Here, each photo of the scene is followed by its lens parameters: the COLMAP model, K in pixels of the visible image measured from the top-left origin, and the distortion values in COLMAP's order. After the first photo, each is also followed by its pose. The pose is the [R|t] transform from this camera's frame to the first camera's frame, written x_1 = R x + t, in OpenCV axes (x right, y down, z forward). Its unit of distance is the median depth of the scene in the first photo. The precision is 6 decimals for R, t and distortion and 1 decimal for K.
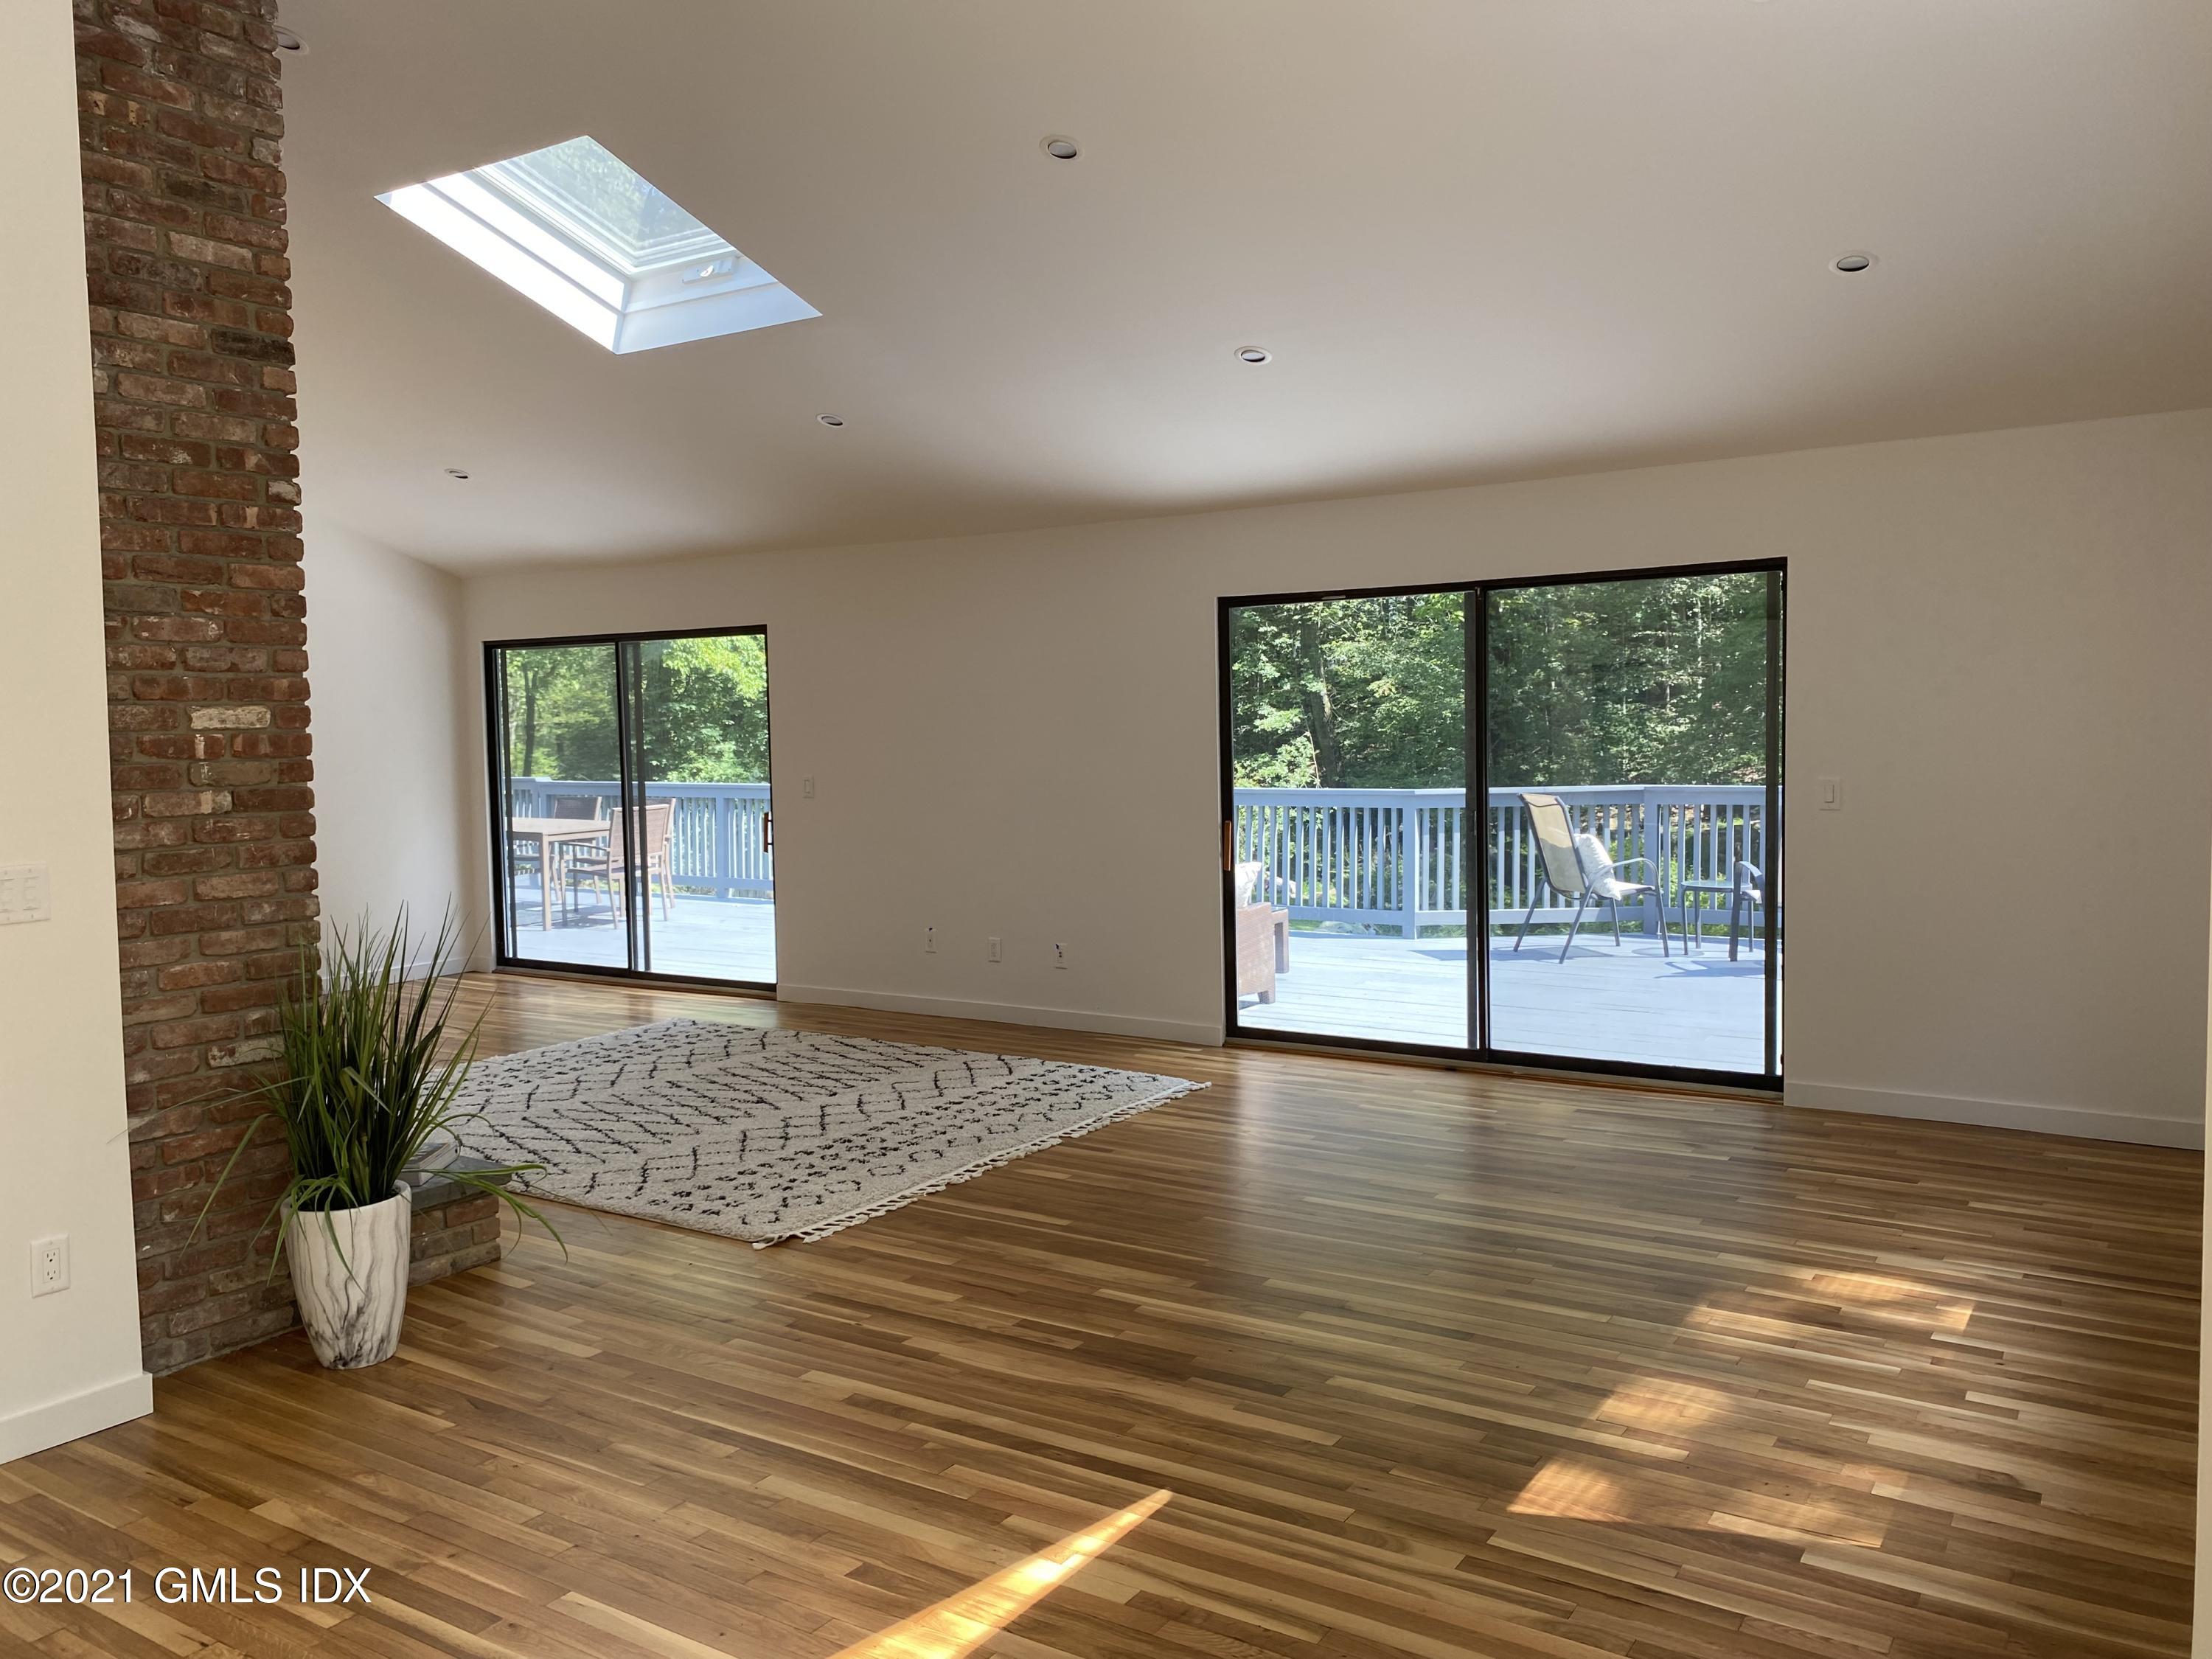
lens RADIAL K [[1665.2, 0, 1106.0], [0, 1665.2, 829.5], [0, 0, 1]] dist [0.034801, -0.066082]
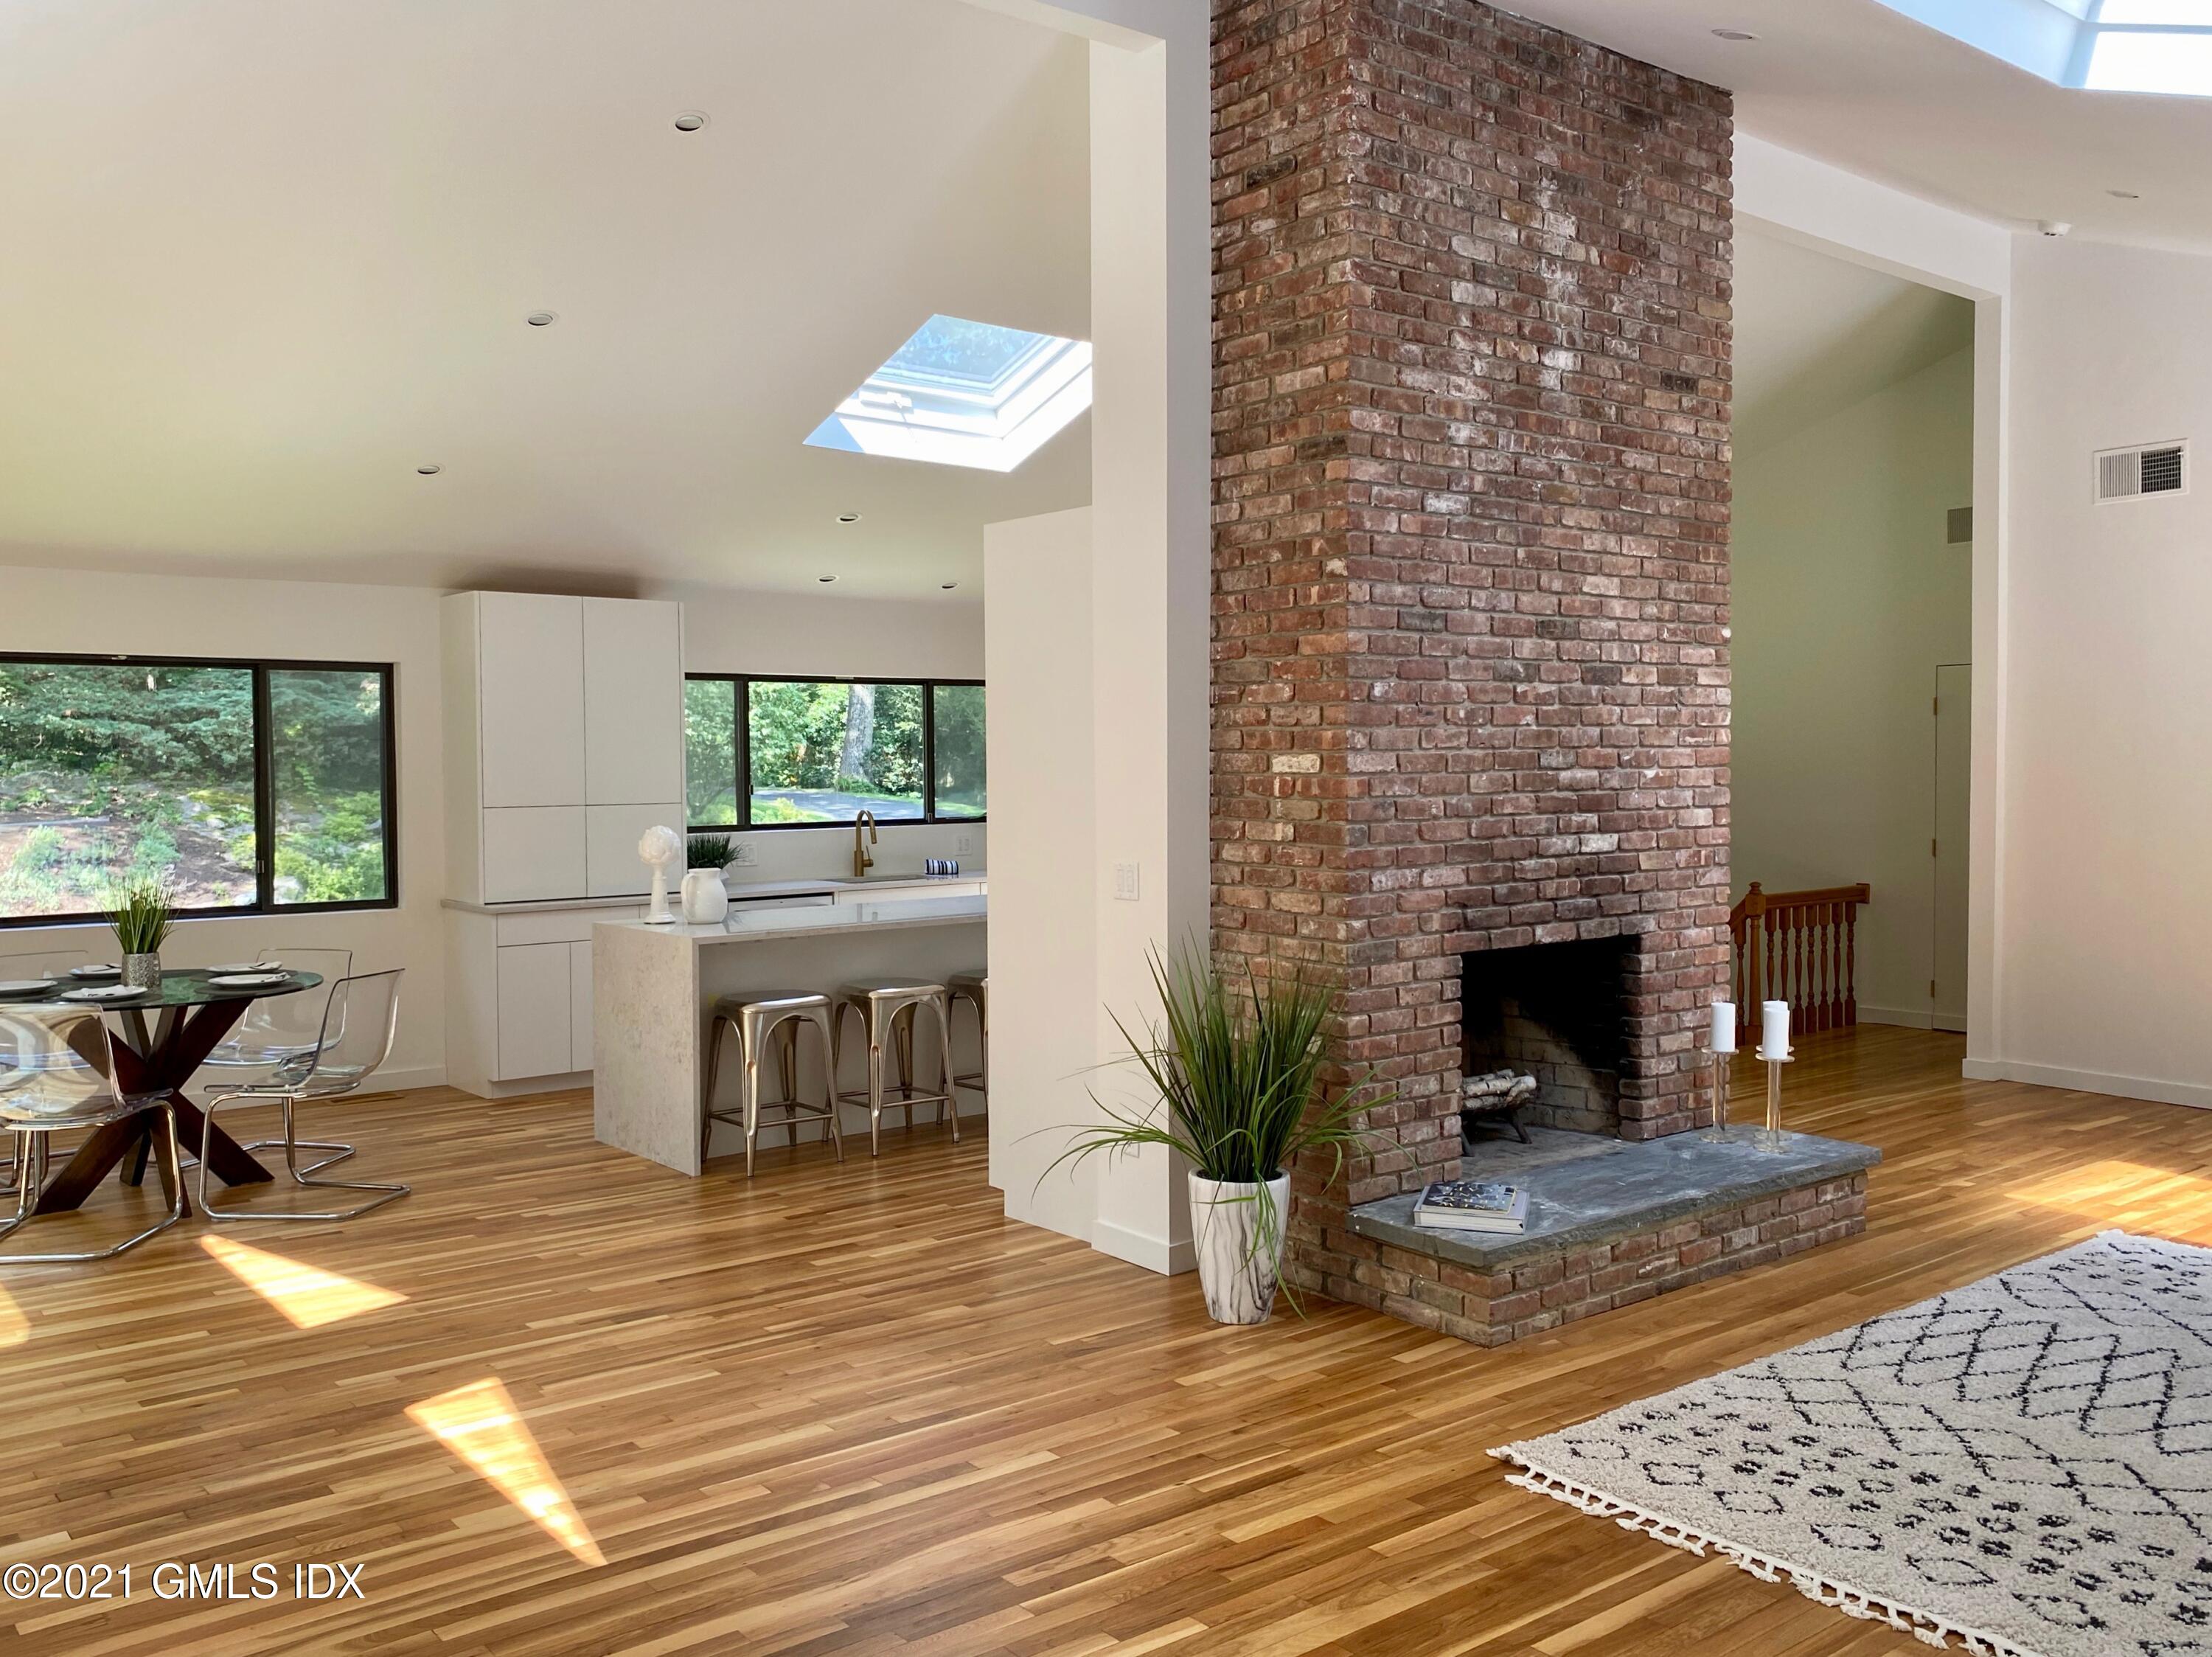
lens RADIAL K [[1864.7, 0, 1103.0], [0, 1864.7, 796.2], [0, 0, 1]] dist [0.078967, -0.105331]
pose [[-0.322430, 0.047306, -0.945411, 0.801844], [-0.047040, 0.996716, 0.065916, -0.126258], [0.945424, 0.065725, -0.319146, 1.304082]]
